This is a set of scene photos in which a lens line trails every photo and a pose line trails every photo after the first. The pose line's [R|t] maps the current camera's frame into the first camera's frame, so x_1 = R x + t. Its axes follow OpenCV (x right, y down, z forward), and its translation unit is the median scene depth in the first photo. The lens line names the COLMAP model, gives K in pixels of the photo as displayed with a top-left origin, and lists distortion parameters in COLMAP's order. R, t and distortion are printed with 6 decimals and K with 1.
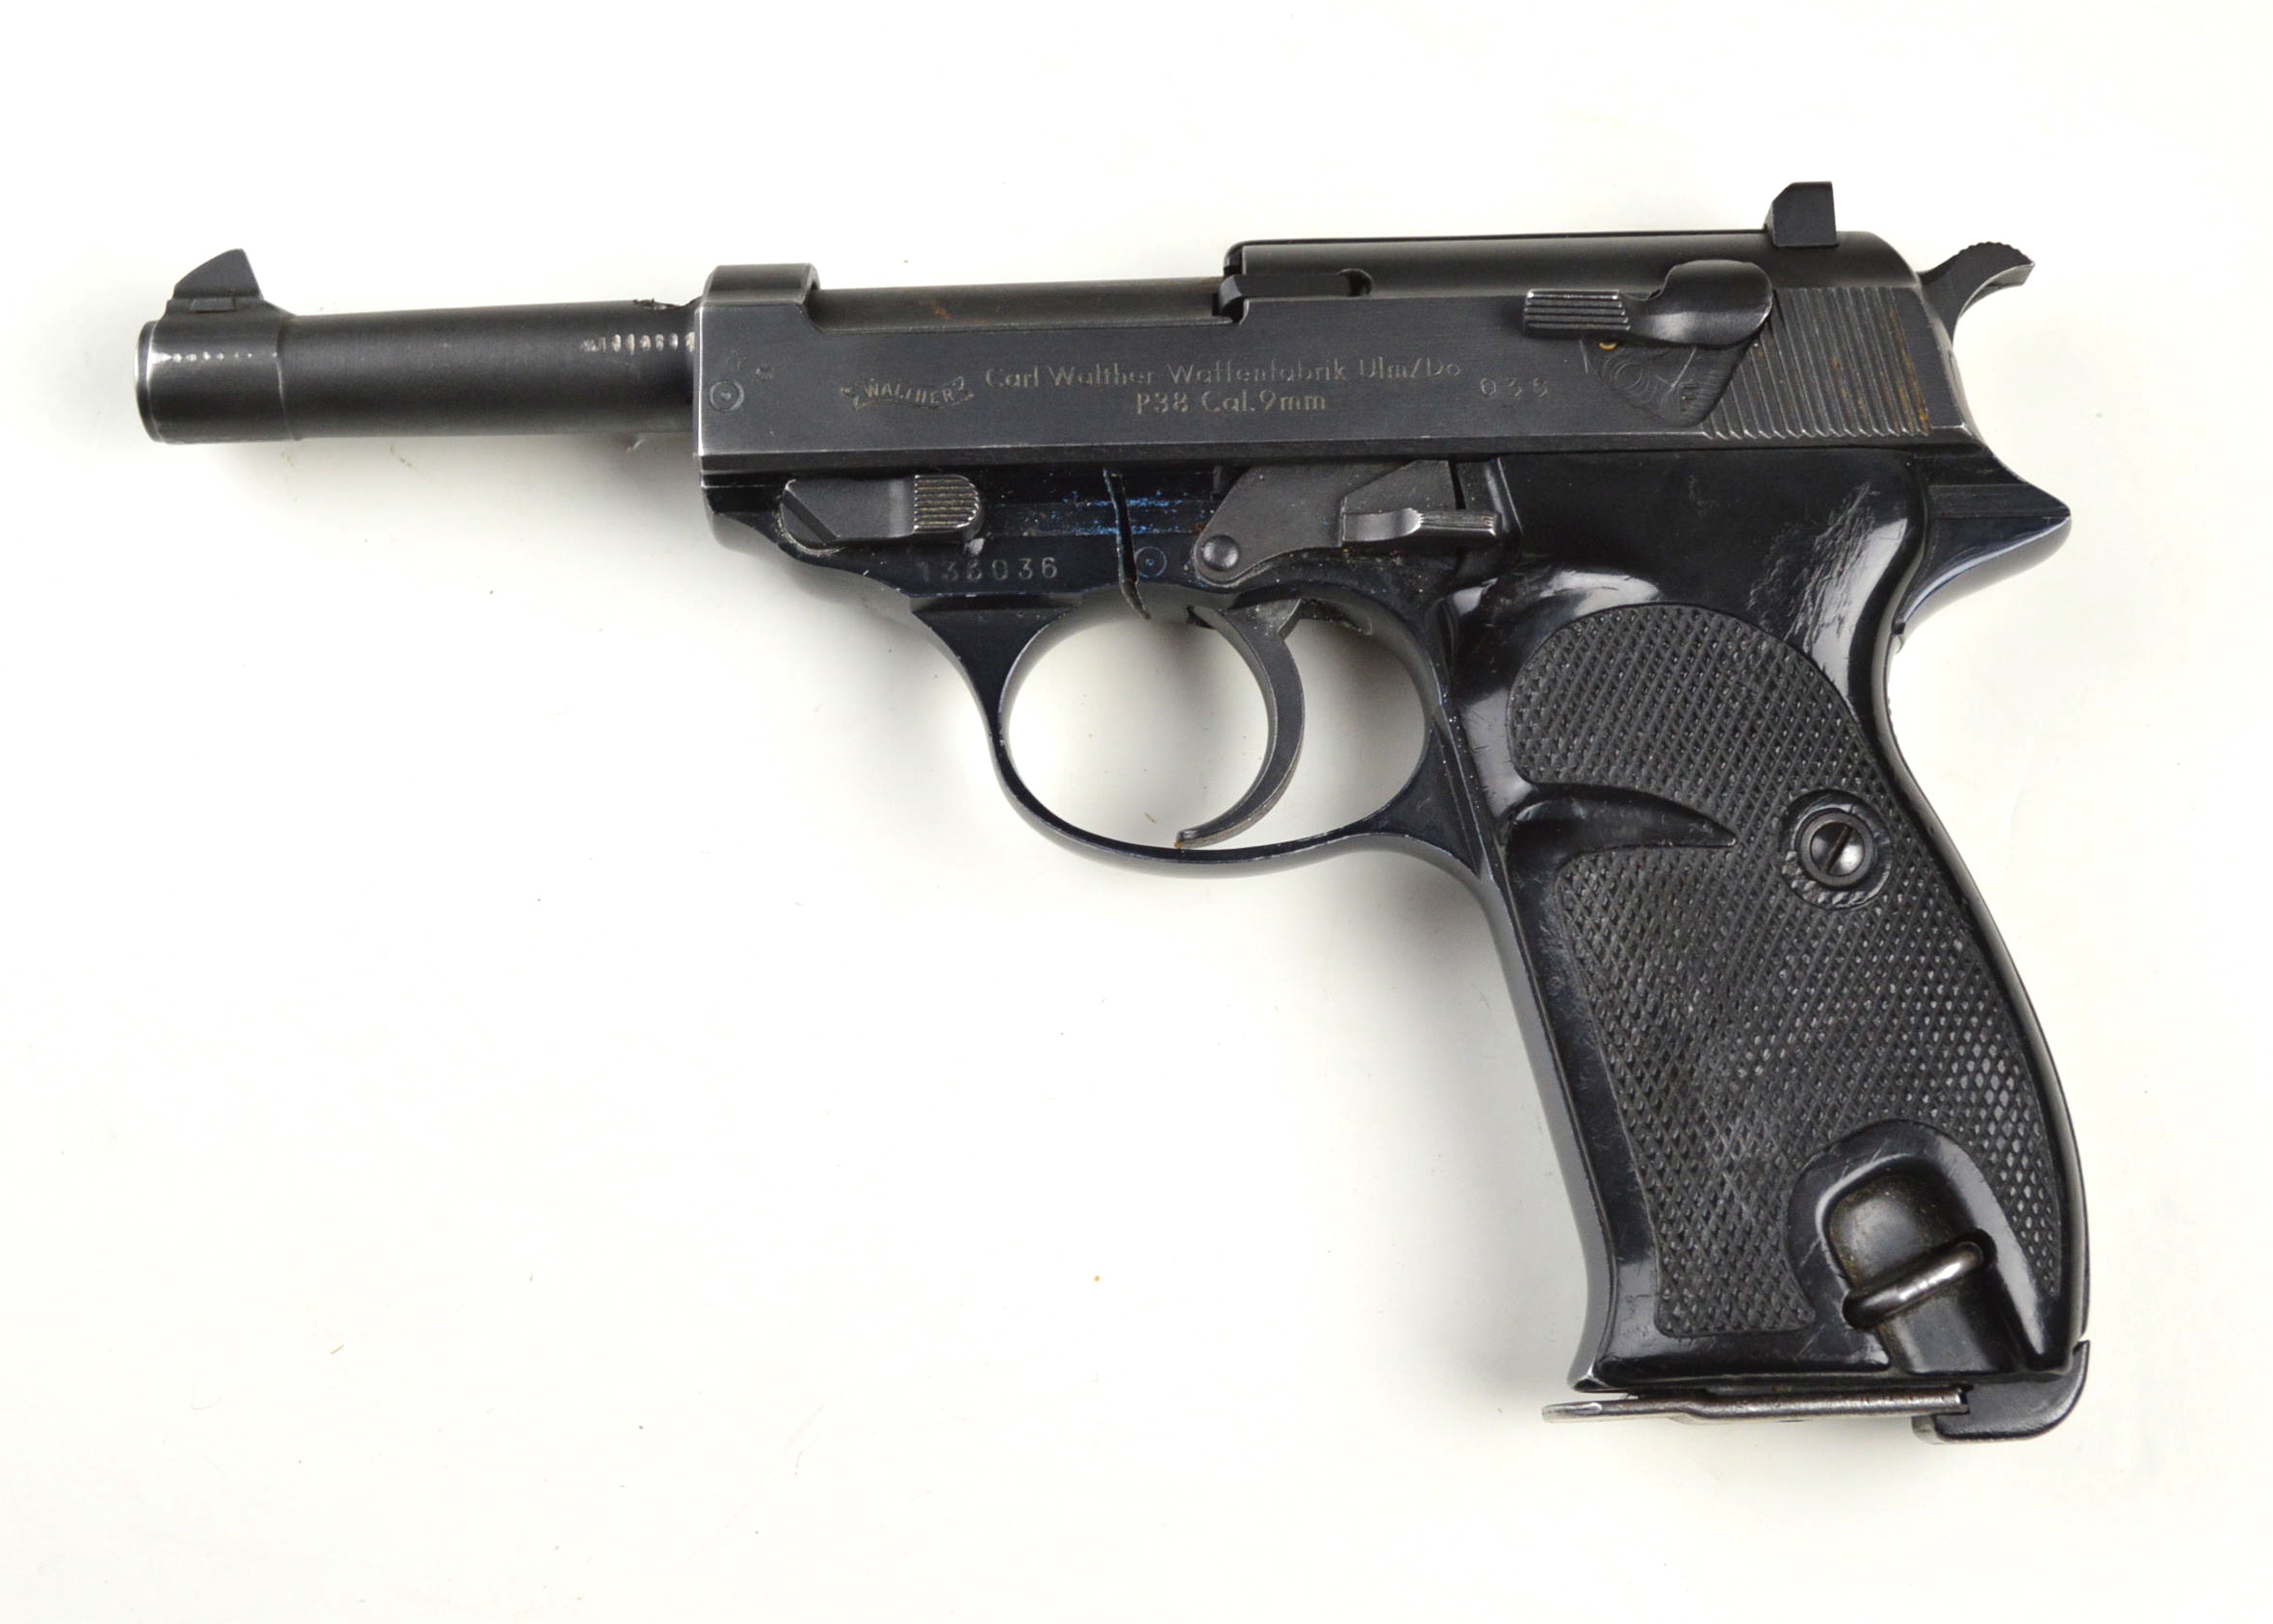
lens RADIAL K [[4016.4, 0, 1136.5], [0, 4016.4, 812.0], [0, 0, 1]] dist [0.005073, -0.013261]
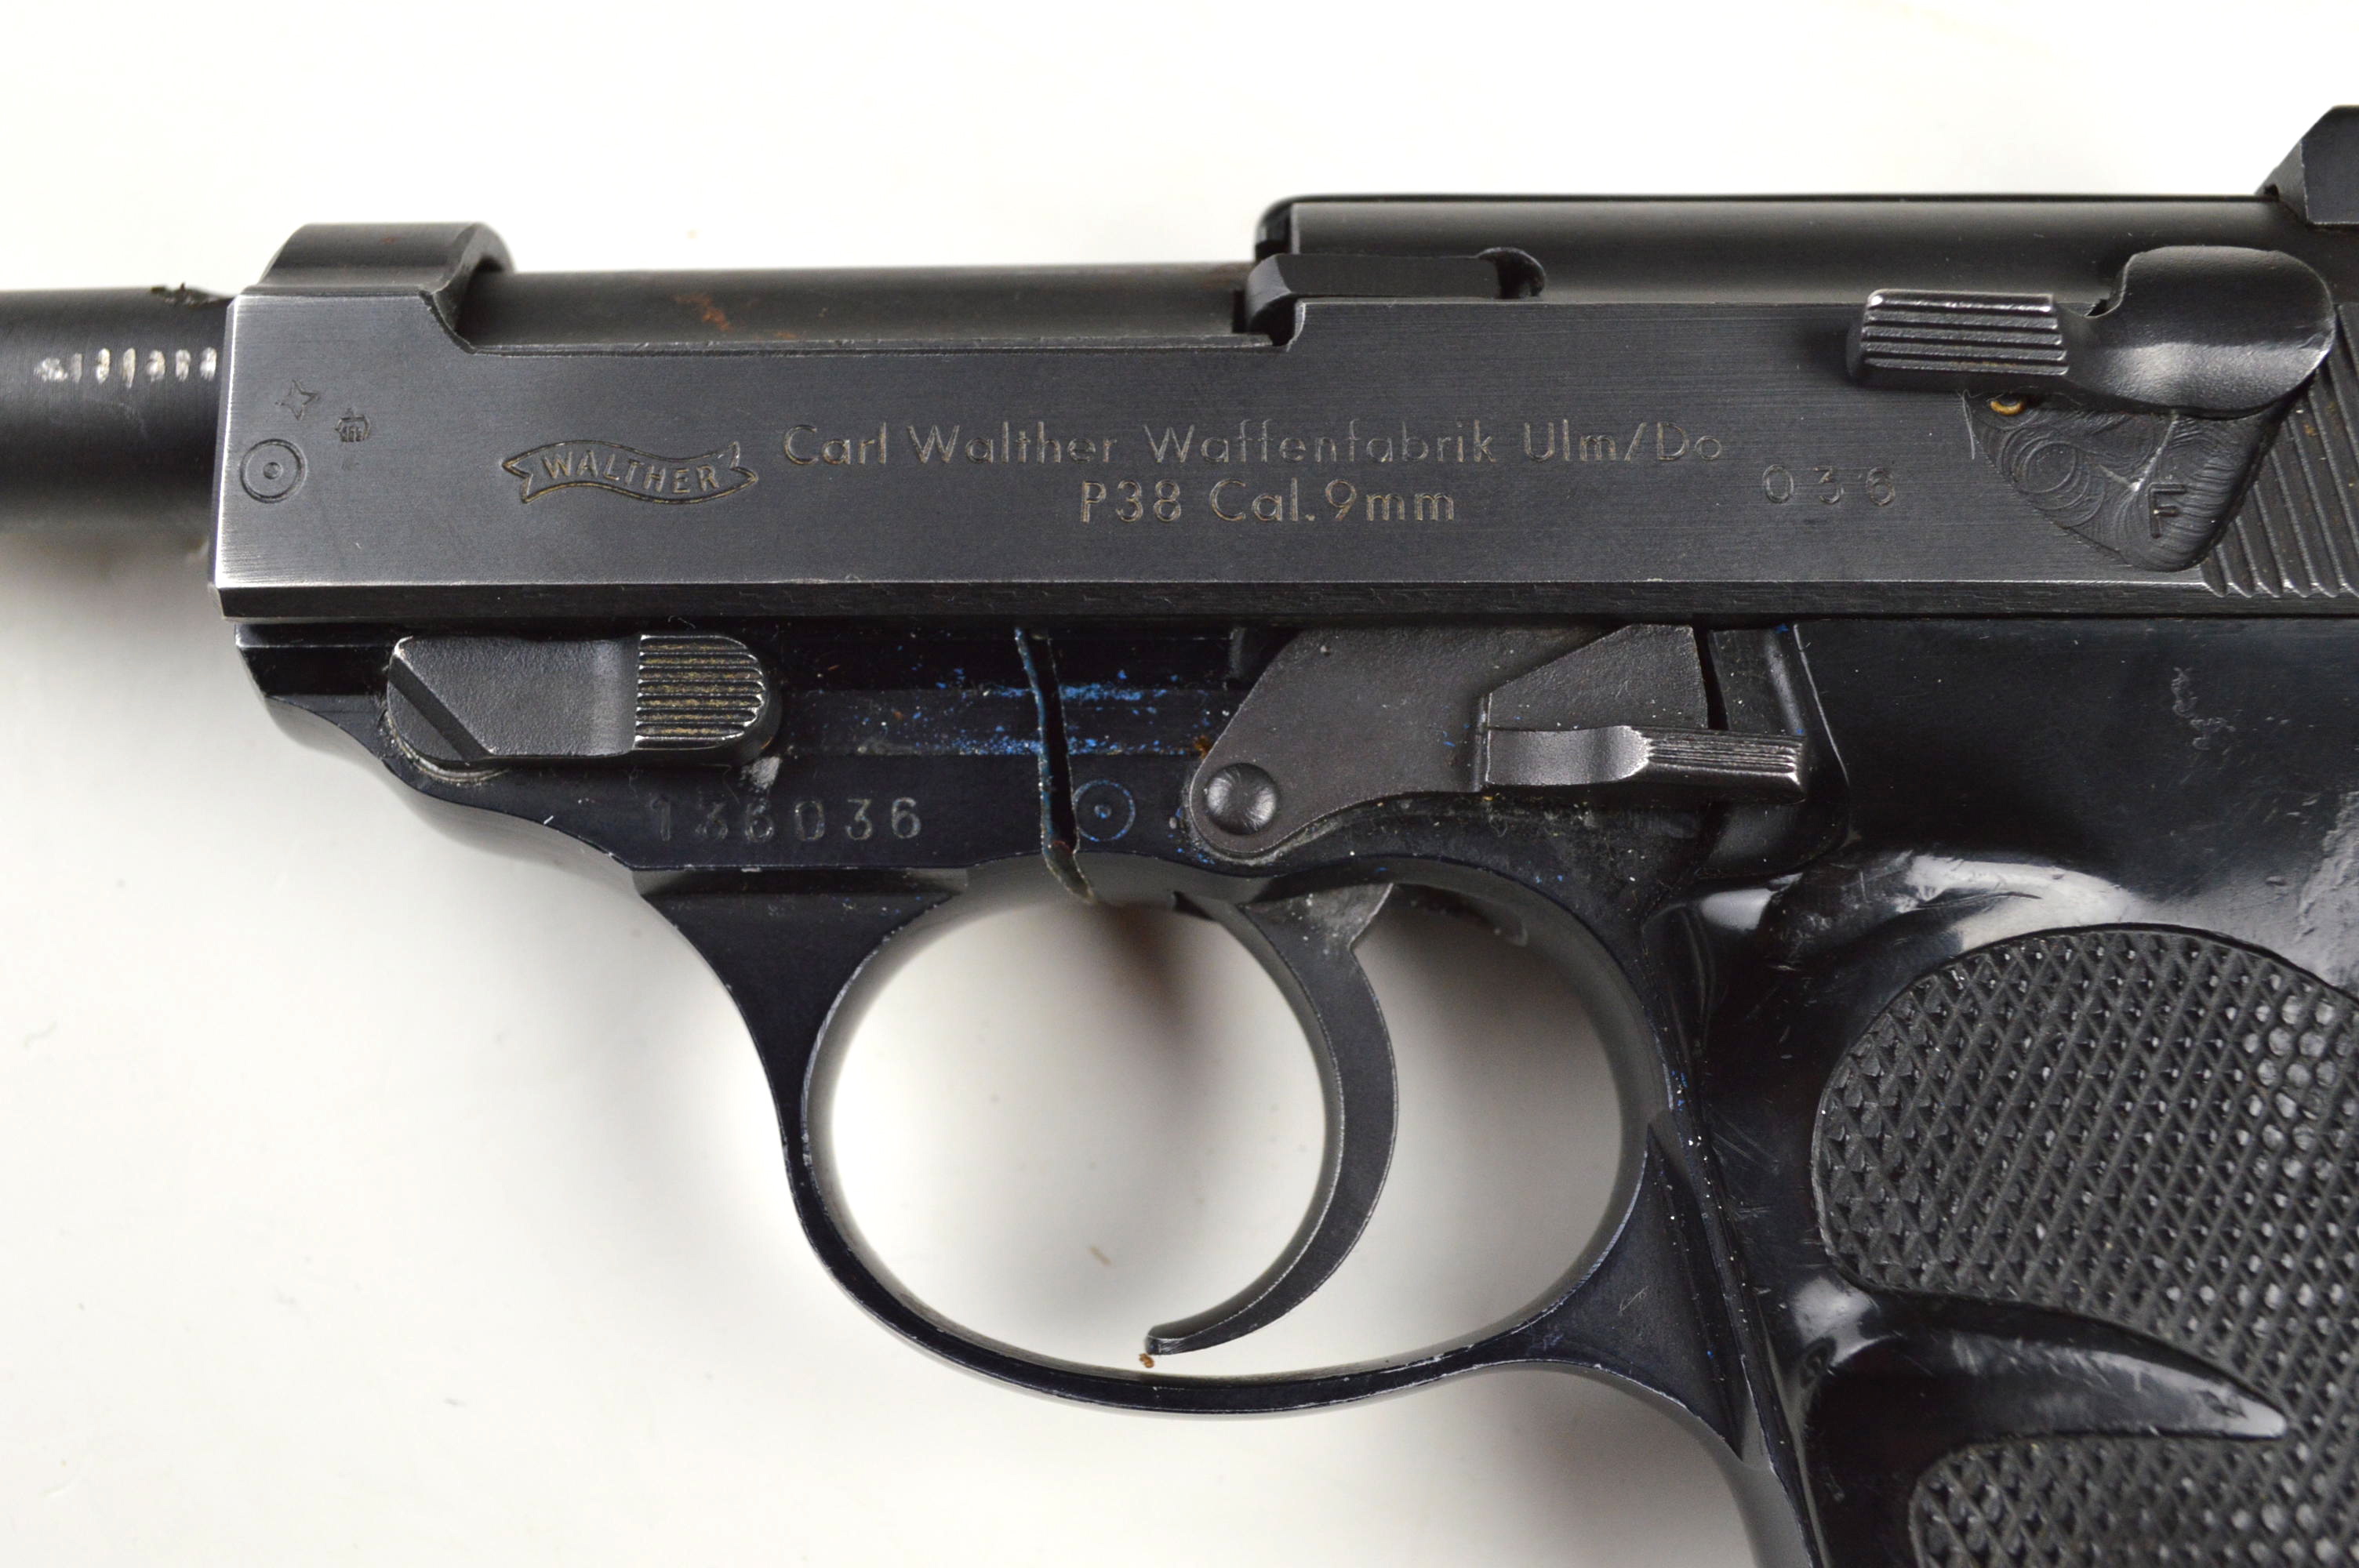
lens RADIAL K [[2942.8, 0, 1179.5], [0, 2942.8, 784.0], [0, 0, 1]] dist [-0.032041, -0.046354]
pose [[0.999766, 0.018583, 0.011075, 0.008983], [-0.018716, 0.999753, 0.012023, -0.070571], [-0.010849, -0.012227, 0.999866, 0.627393]]
